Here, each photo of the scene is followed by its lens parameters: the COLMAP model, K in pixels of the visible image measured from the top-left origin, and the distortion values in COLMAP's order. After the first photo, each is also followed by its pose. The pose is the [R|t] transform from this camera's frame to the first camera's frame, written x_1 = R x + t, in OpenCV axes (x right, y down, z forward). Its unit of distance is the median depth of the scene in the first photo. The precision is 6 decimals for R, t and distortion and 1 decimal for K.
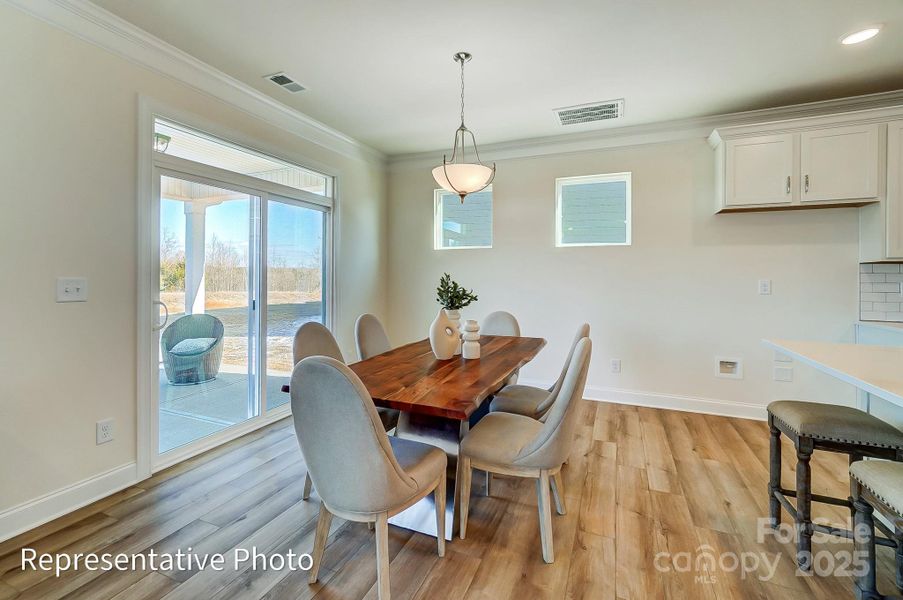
lens RADIAL K [[394.7, 0, 444.2], [0, 394.7, 274.3], [0, 0, 1]] dist [0.009278, 0.000545]
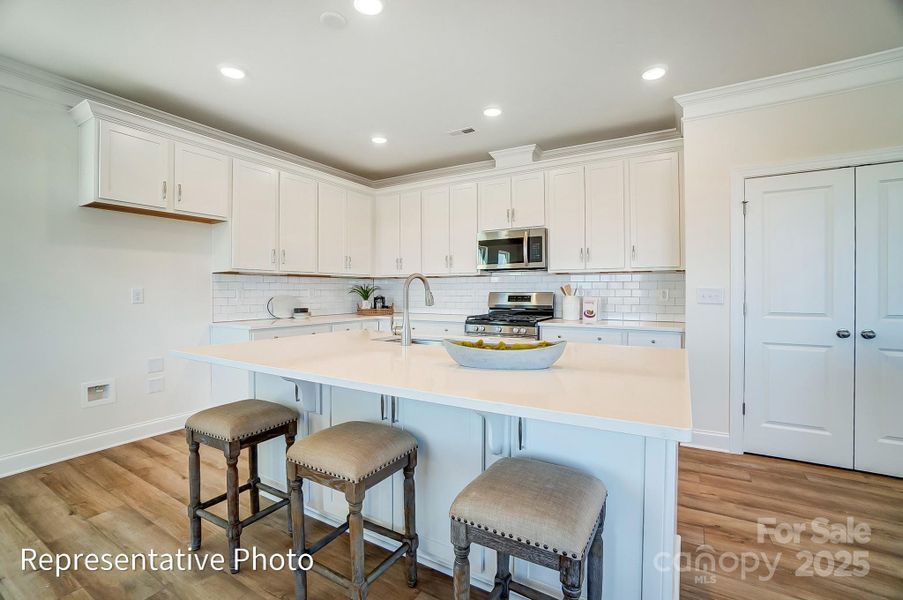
lens RADIAL K [[399.2, 0, 447.7], [0, 399.2, 291.4], [0, 0, 1]] dist [-0.063702, 0.020736]
pose [[0.133516, -0.008653, 0.991009, 0.016573], [0.002037, 0.999962, 0.008456, 0.018070], [-0.991045, 0.000890, 0.133529, 0.193636]]
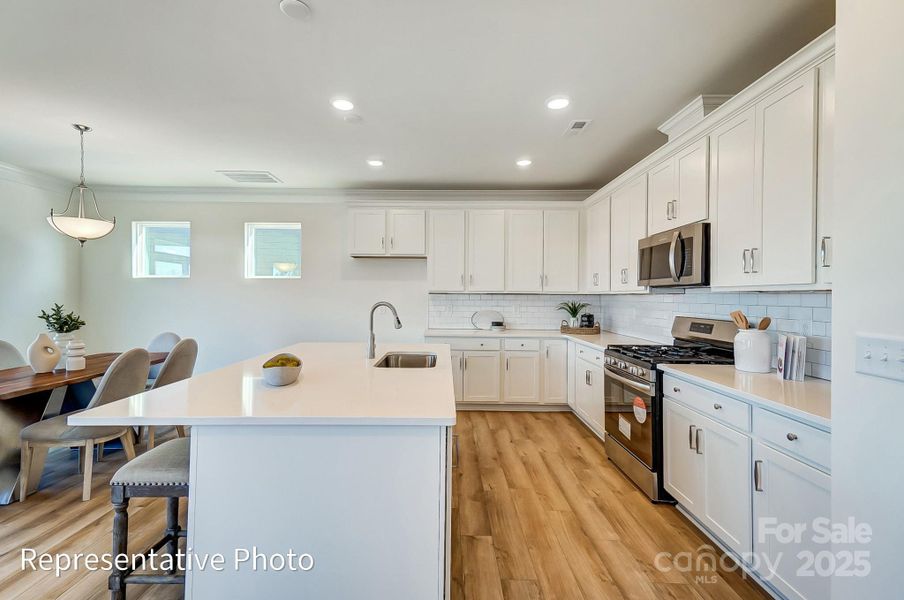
lens RADIAL K [[390.7, 0, 448.6], [0, 390.7, 295.1], [0, 0, 1]] dist [0.016953, 0.000092]
pose [[0.917090, 0.000243, 0.398680, 0.522637], [-0.000204, 1.000000, -0.000139, -0.024083], [-0.398680, 0.000046, 0.917090, -0.518436]]
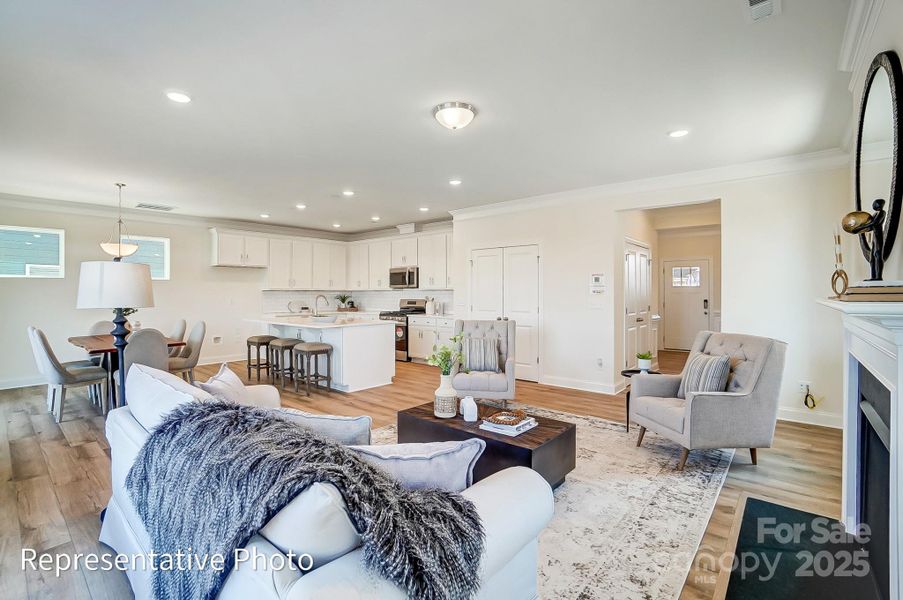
lens RADIAL K [[409.3, 0, 440.0], [0, 409.3, 291.1], [0, 0, 1]] dist [-0.034767, 0.000341]
pose [[0.308212, -0.002447, 0.951315, -1.136062], [0.002716, 0.999995, 0.001692, -0.028500], [-0.951314, 0.002062, 0.308217, -0.924751]]
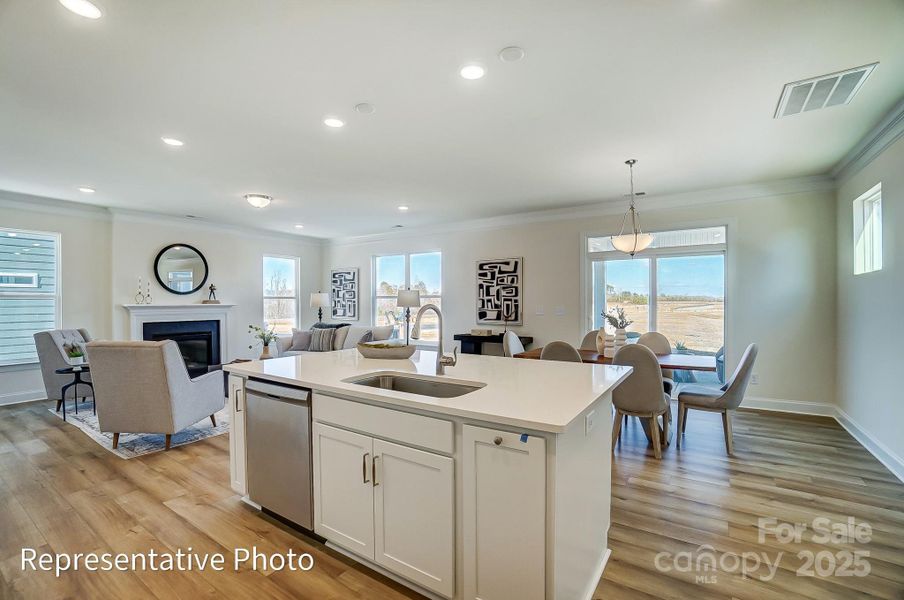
lens RADIAL K [[407.3, 0, 447.6], [0, 407.3, 301.2], [0, 0, 1]] dist [-0.061272, 0.022140]
pose [[-0.182644, -0.006352, -0.983159, 1.450284], [0.002254, 0.999974, -0.006879, -0.010130], [0.983177, -0.003472, -0.182625, 0.515439]]
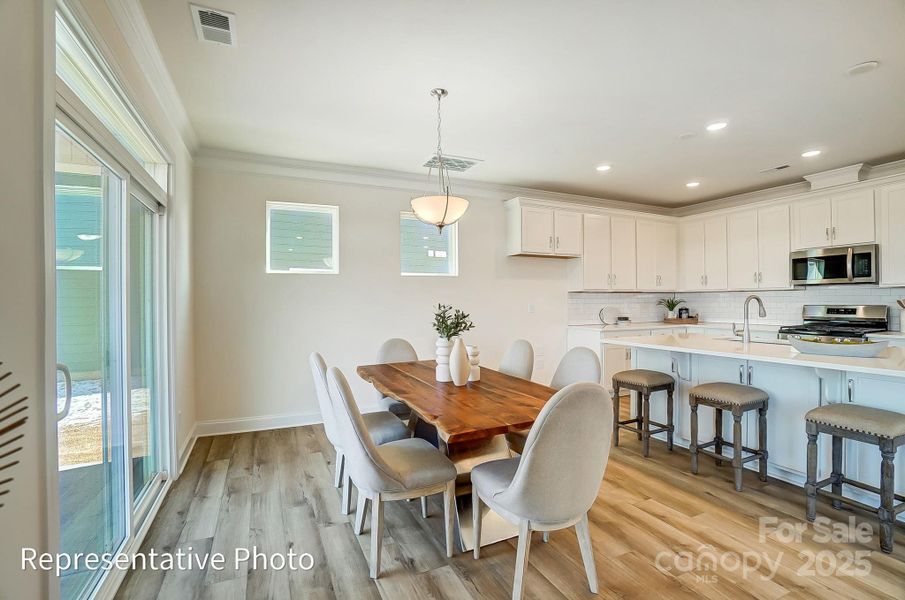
lens RADIAL K [[407.8, 0, 448.1], [0, 407.8, 301.2], [0, 0, 1]] dist [-0.061272, 0.022140]
pose [[0.668411, -0.013623, 0.743667, -0.629592], [0.011423, 0.999902, 0.008051, -0.010741], [-0.743704, 0.003113, 0.668501, 0.245175]]
